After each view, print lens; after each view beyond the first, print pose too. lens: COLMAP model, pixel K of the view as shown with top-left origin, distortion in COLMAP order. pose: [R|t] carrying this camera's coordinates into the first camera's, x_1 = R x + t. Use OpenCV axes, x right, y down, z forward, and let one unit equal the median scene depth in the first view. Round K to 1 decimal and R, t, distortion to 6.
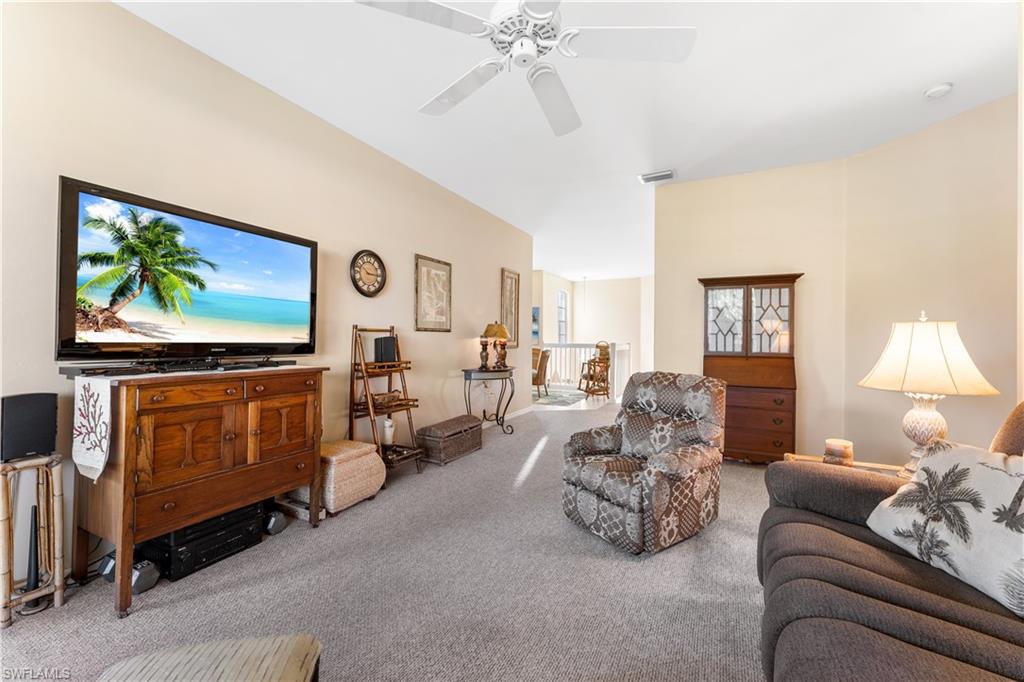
lens RADIAL K [[416.3, 0, 512.1], [0, 416.3, 329.2], [0, 0, 1]] dist [0.002721, -0.000071]
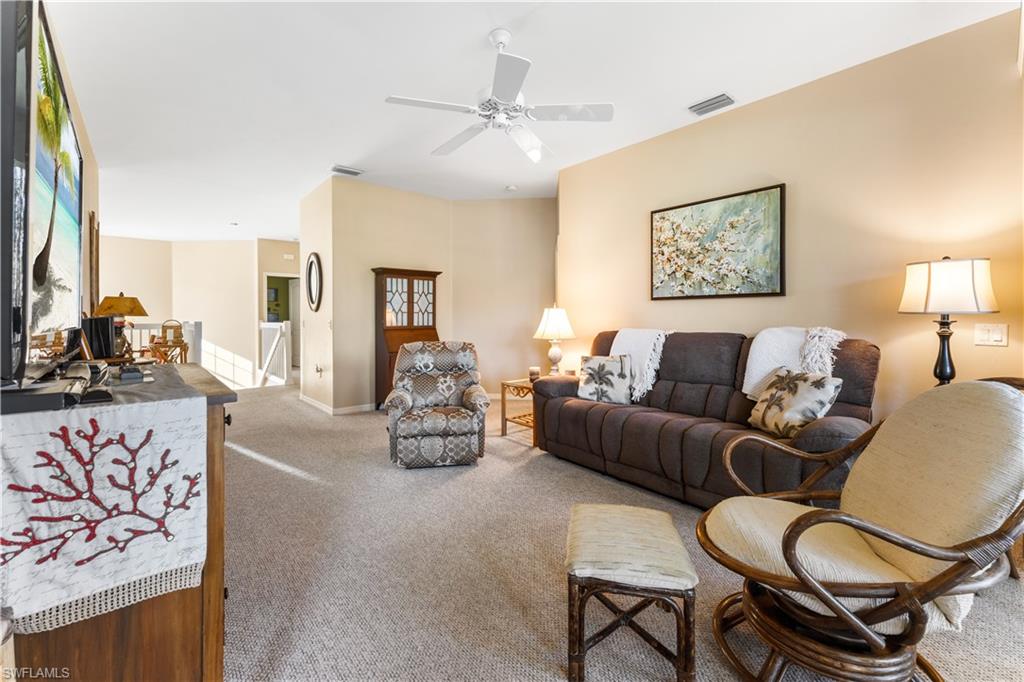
lens RADIAL K [[422.7, 0, 509.9], [0, 422.7, 316.7], [0, 0, 1]] dist [0.001378, -0.000203]
pose [[0.388496, -0.007649, 0.921419, -0.863849], [-0.013697, 0.999807, 0.014074, 0.001857], [-0.921349, -0.018088, 0.388316, 0.265590]]
